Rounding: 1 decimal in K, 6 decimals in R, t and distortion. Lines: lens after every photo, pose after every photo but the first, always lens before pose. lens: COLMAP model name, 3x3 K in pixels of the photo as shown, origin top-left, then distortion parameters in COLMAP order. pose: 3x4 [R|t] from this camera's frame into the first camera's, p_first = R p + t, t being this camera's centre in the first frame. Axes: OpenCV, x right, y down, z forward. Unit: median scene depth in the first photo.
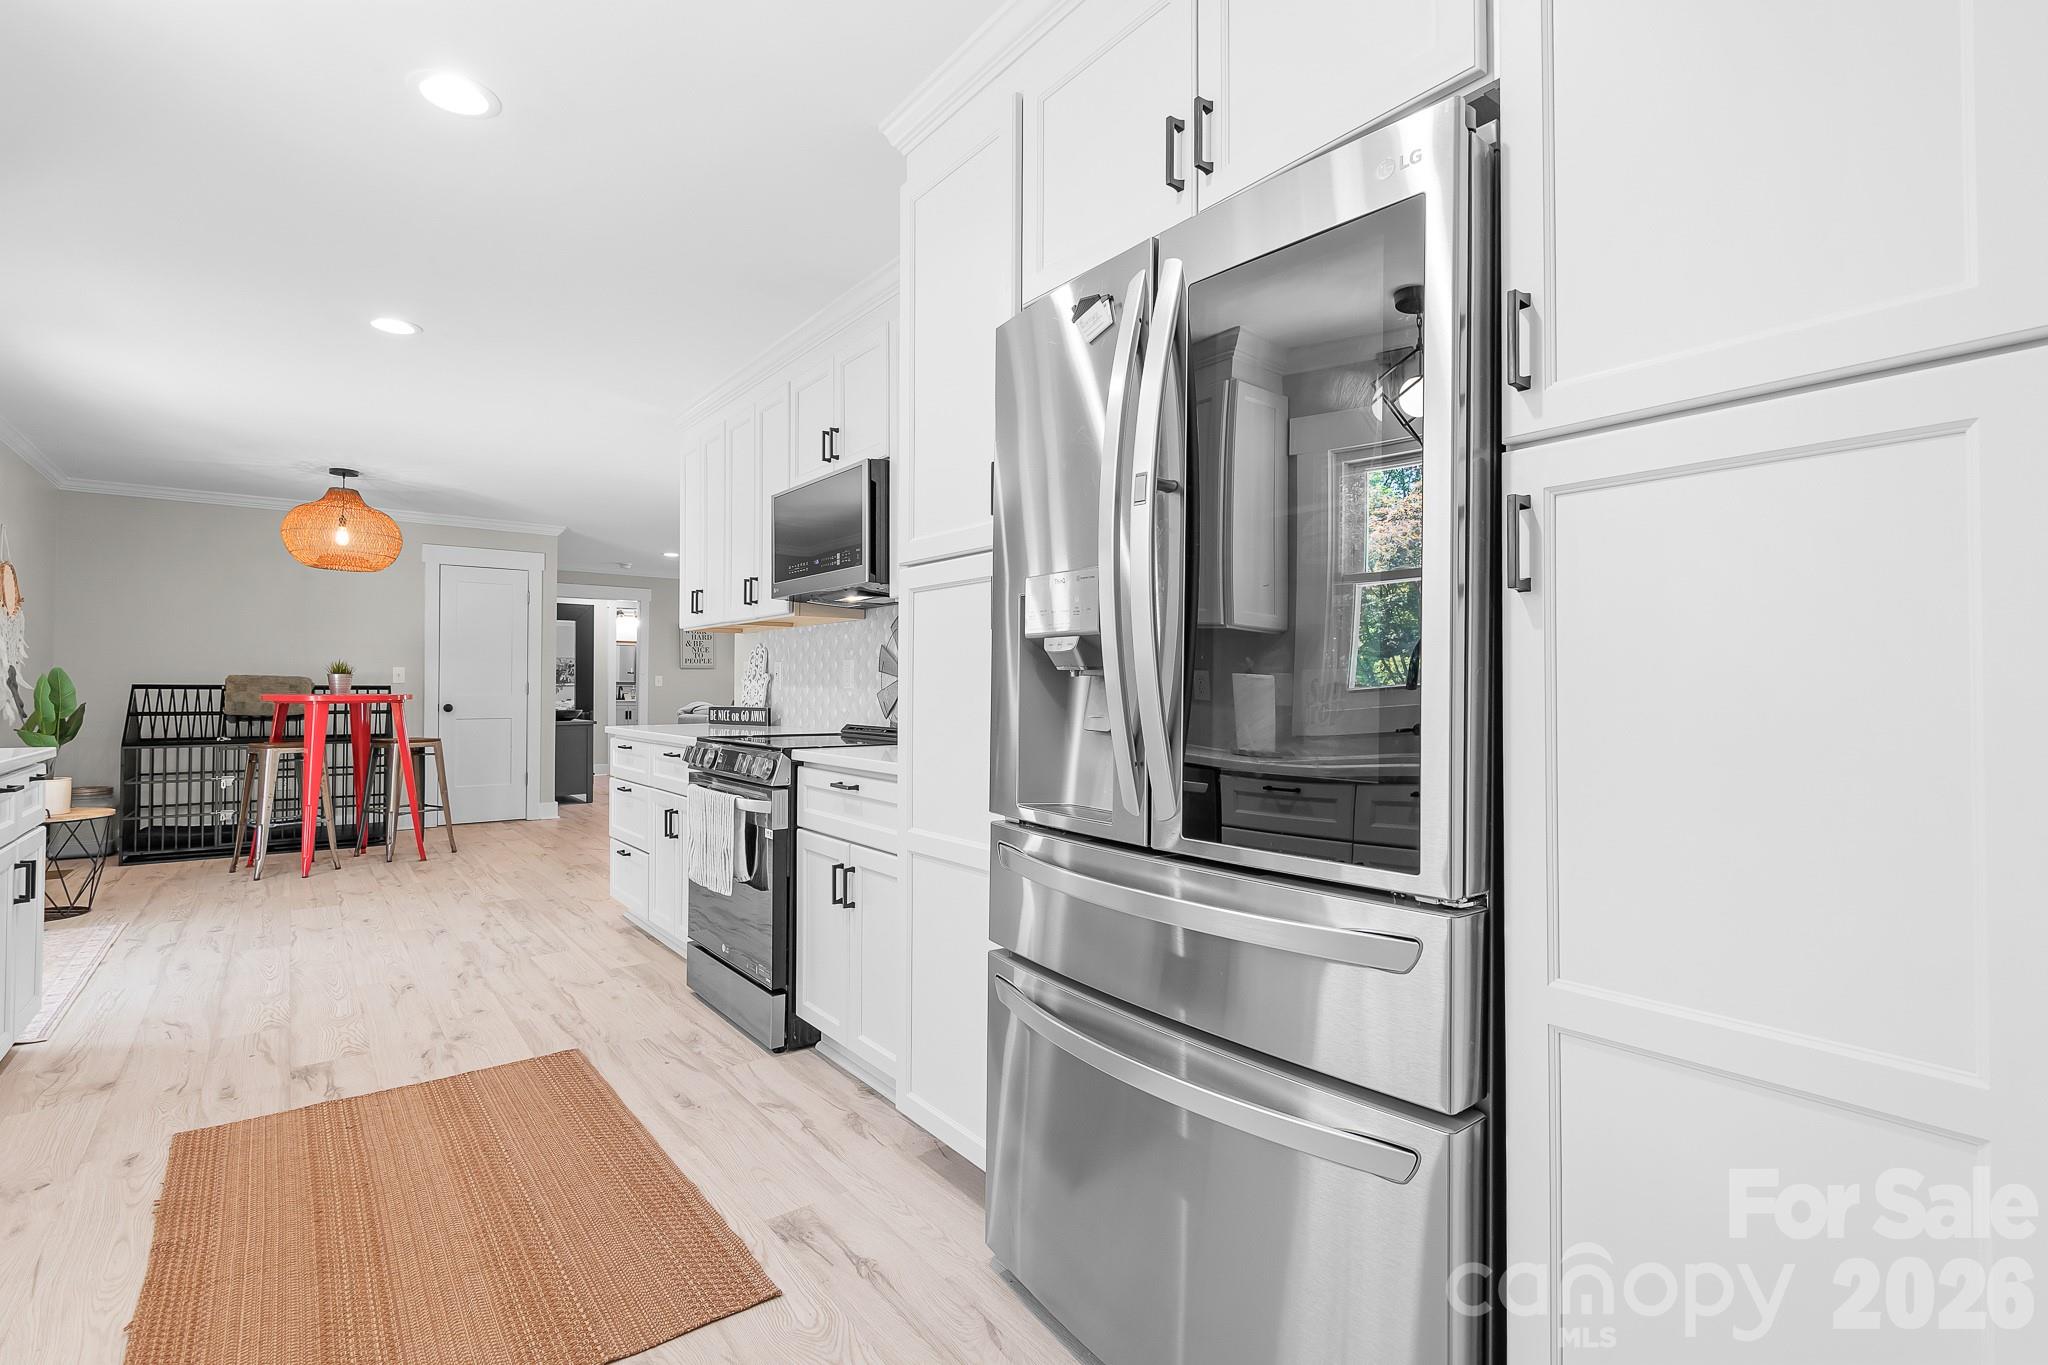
lens RADIAL K [[940.5, 0, 1053.9], [0, 940.5, 675.0], [0, 0, 1]] dist [-0.003277, -0.006244]
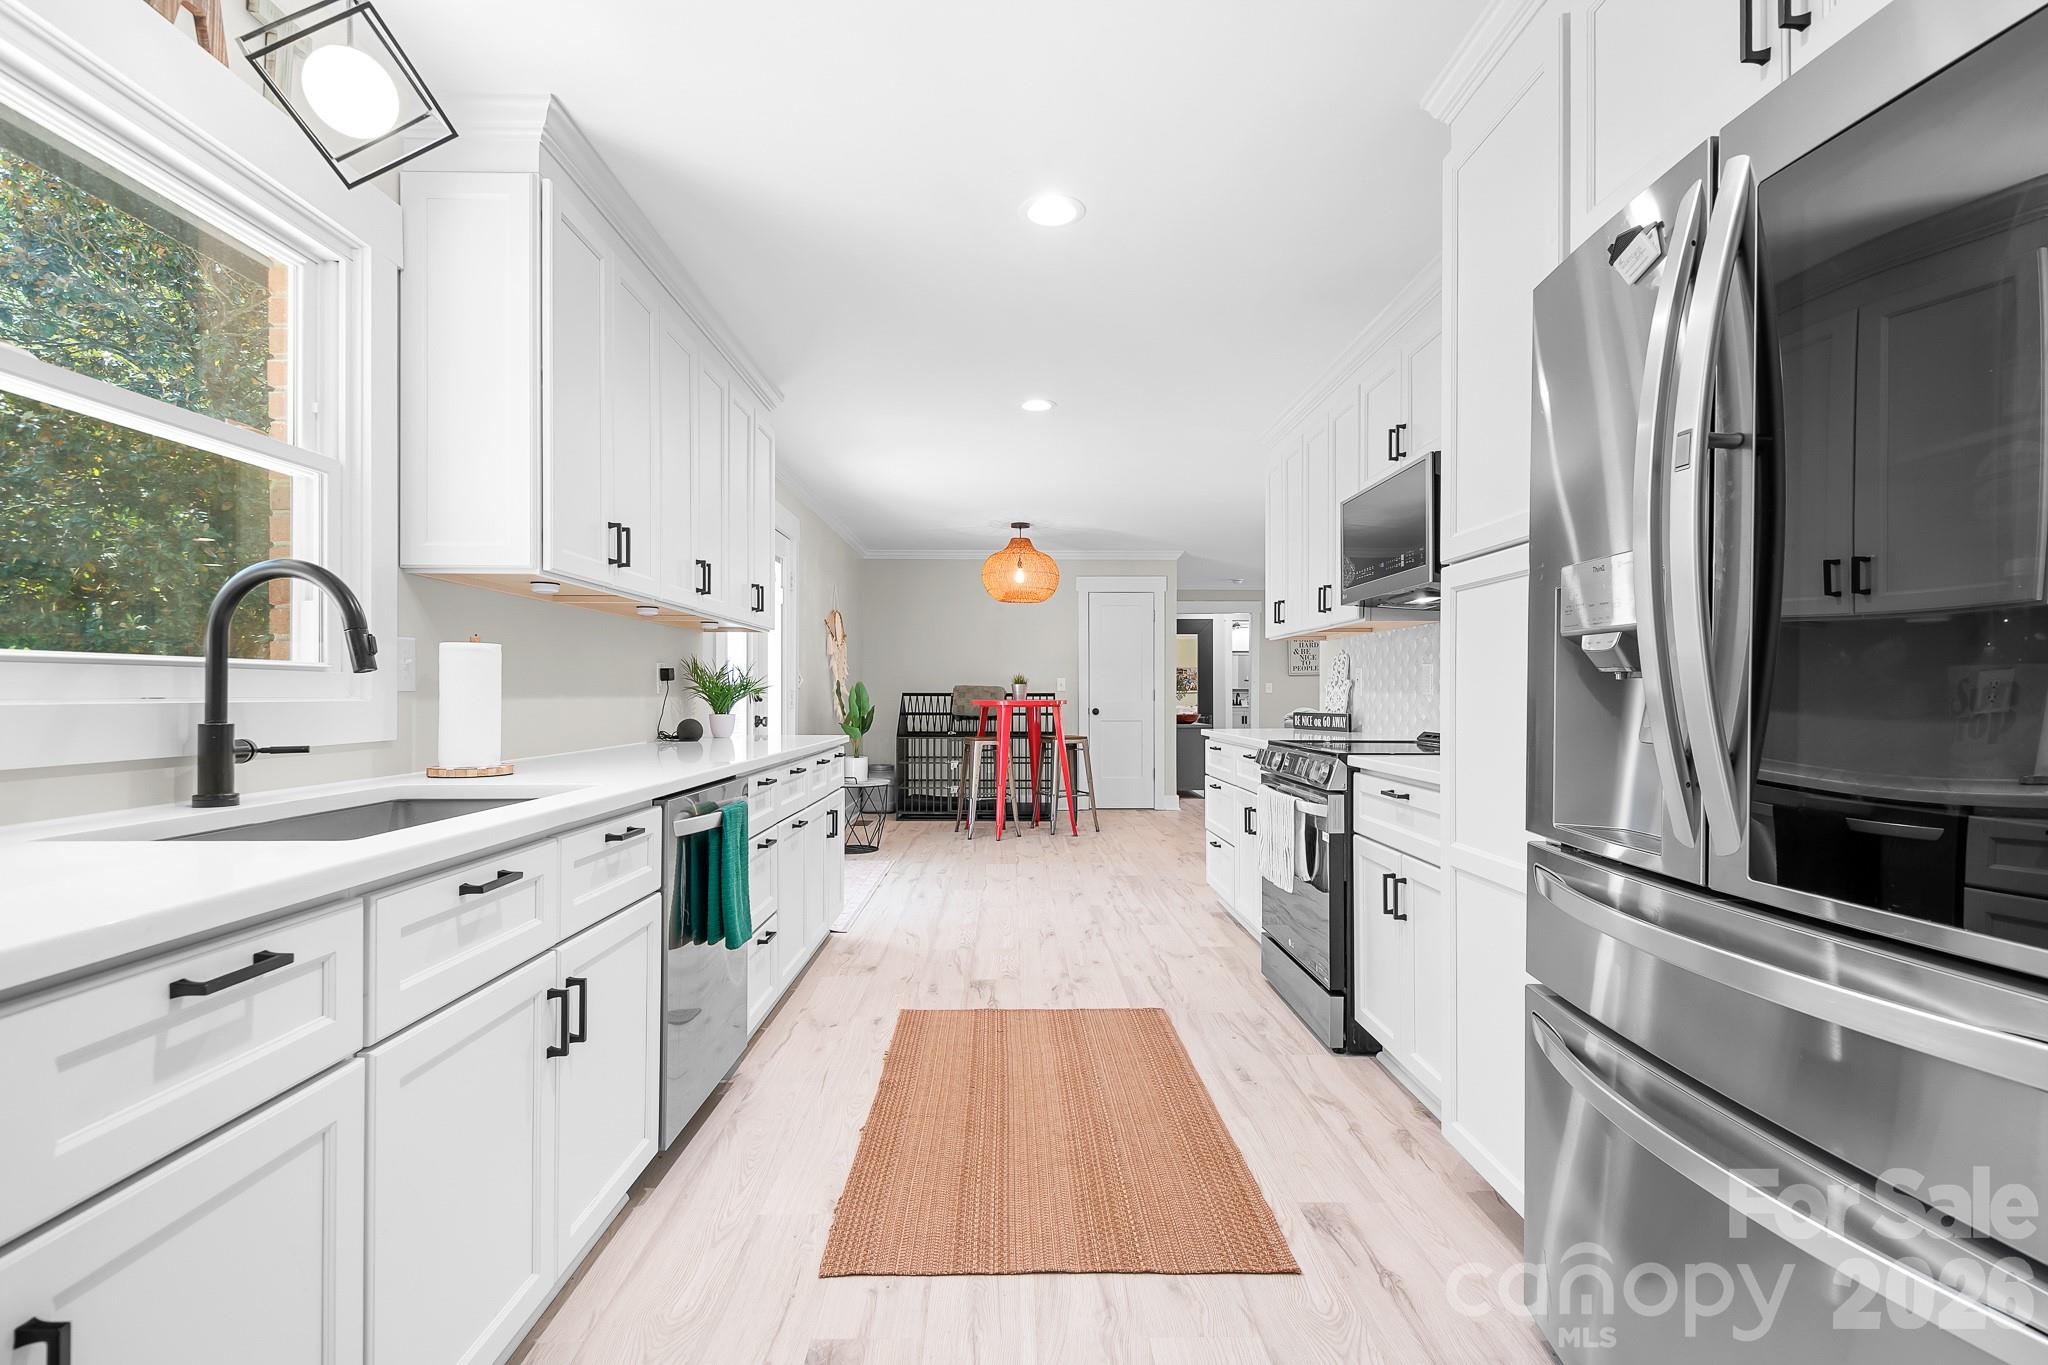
lens RADIAL K [[940.5, 0, 1019.3], [0, 940.5, 691.5], [0, 0, 1]] dist [-0.003277, -0.006244]
pose [[0.783193, -0.003658, -0.621768, 0.072724], [0.010170, 0.999924, 0.006927, 0.000819], [0.621696, -0.011749, 0.783171, -0.004462]]
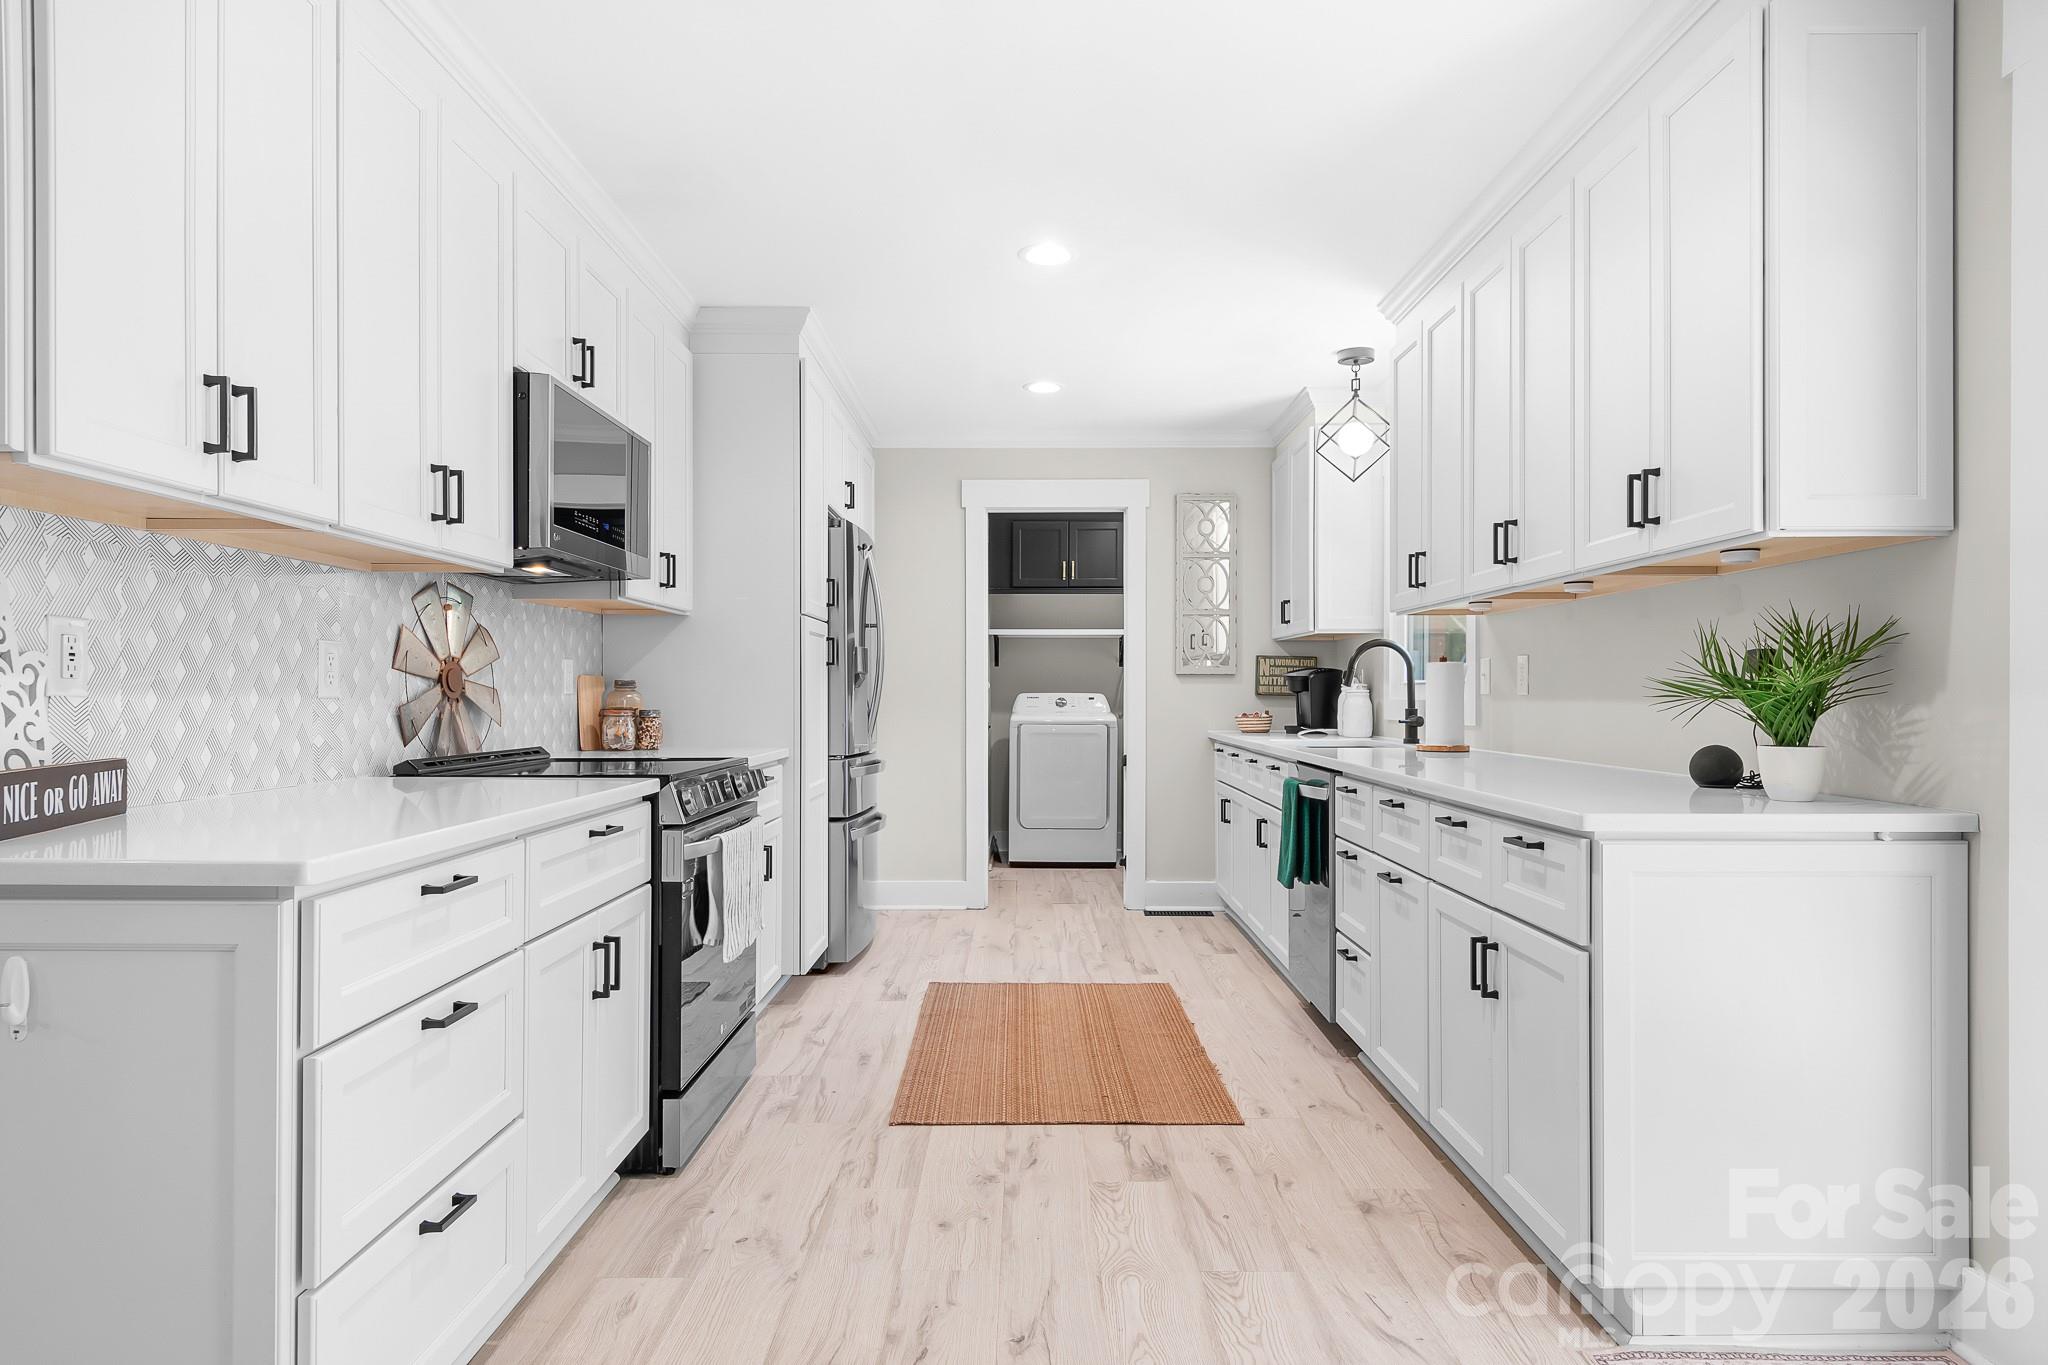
lens RADIAL K [[1209.2, 0, 1007.8], [0, 1209.2, 692.2], [0, 0, 1]] dist [0.005940, 0.001258]
pose [[-0.765311, -0.004762, 0.643643, -1.345720], [-0.013177, 0.999879, -0.008270, 0.017739], [-0.643526, -0.014810, -0.765281, 1.848564]]
